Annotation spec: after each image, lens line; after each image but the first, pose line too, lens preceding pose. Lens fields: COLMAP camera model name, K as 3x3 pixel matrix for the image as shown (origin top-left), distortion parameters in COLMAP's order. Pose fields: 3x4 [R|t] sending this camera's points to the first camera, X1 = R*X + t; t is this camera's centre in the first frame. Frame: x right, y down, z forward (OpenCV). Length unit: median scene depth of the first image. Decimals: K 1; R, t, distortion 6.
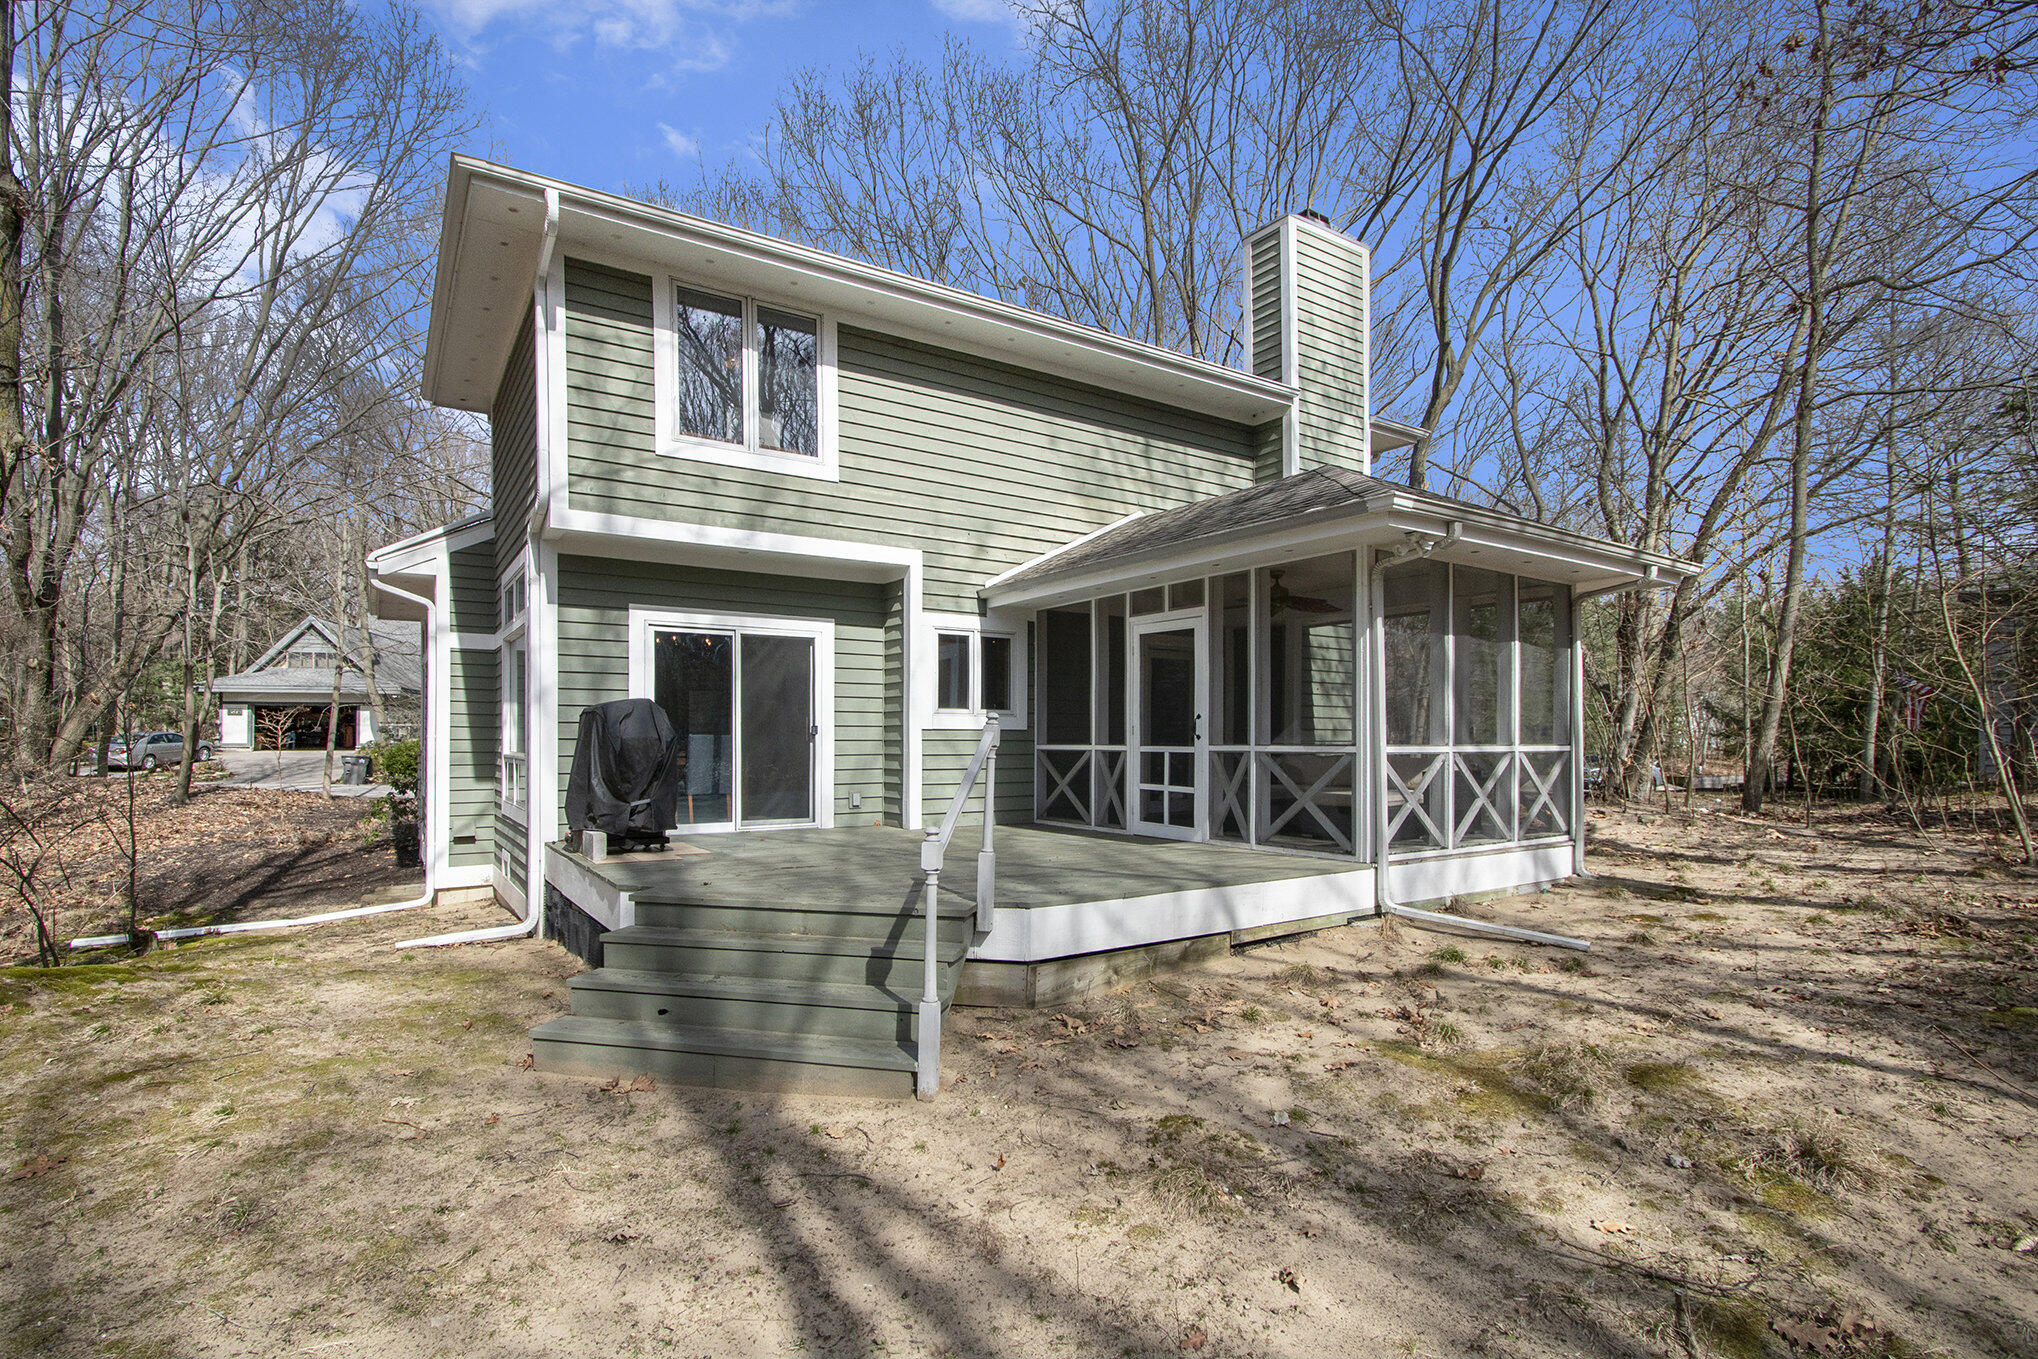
lens RADIAL K [[965.4, 0, 1023.8], [0, 965.4, 730.4], [0, 0, 1]] dist [-0.051707, -0.000078]
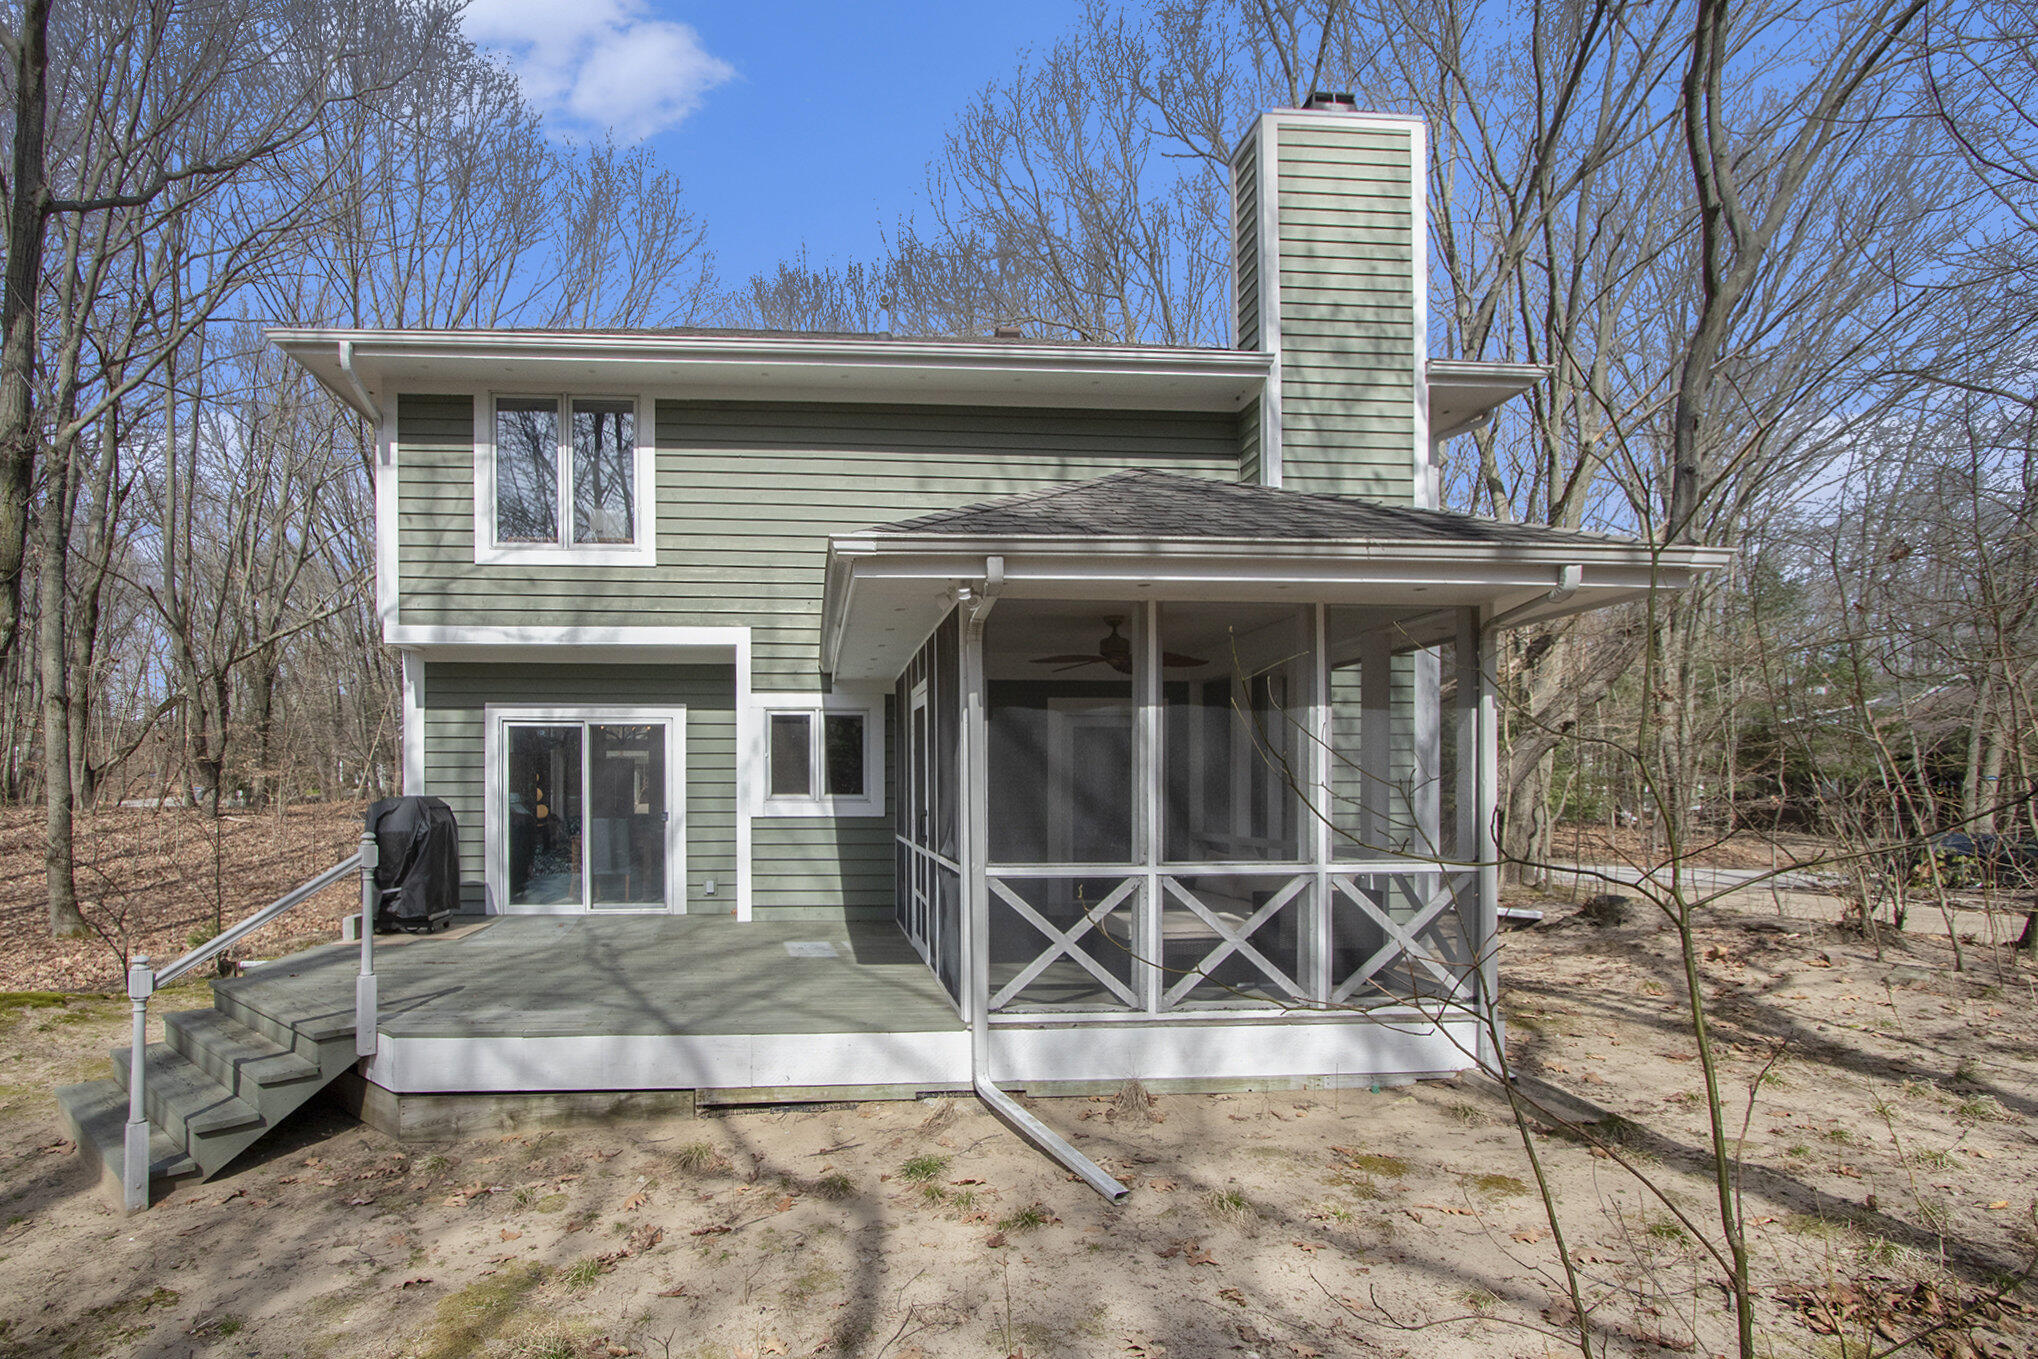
lens RADIAL K [[997.8, 0, 877.0], [0, 997.8, 826.8], [0, 0, 1]] dist [-0.034676, -0.000117]
pose [[0.868533, 0.015608, -0.495385, 0.502789], [0.008302, 0.998906, 0.046027, -0.037486], [0.495561, -0.044088, 0.867453, 0.217290]]
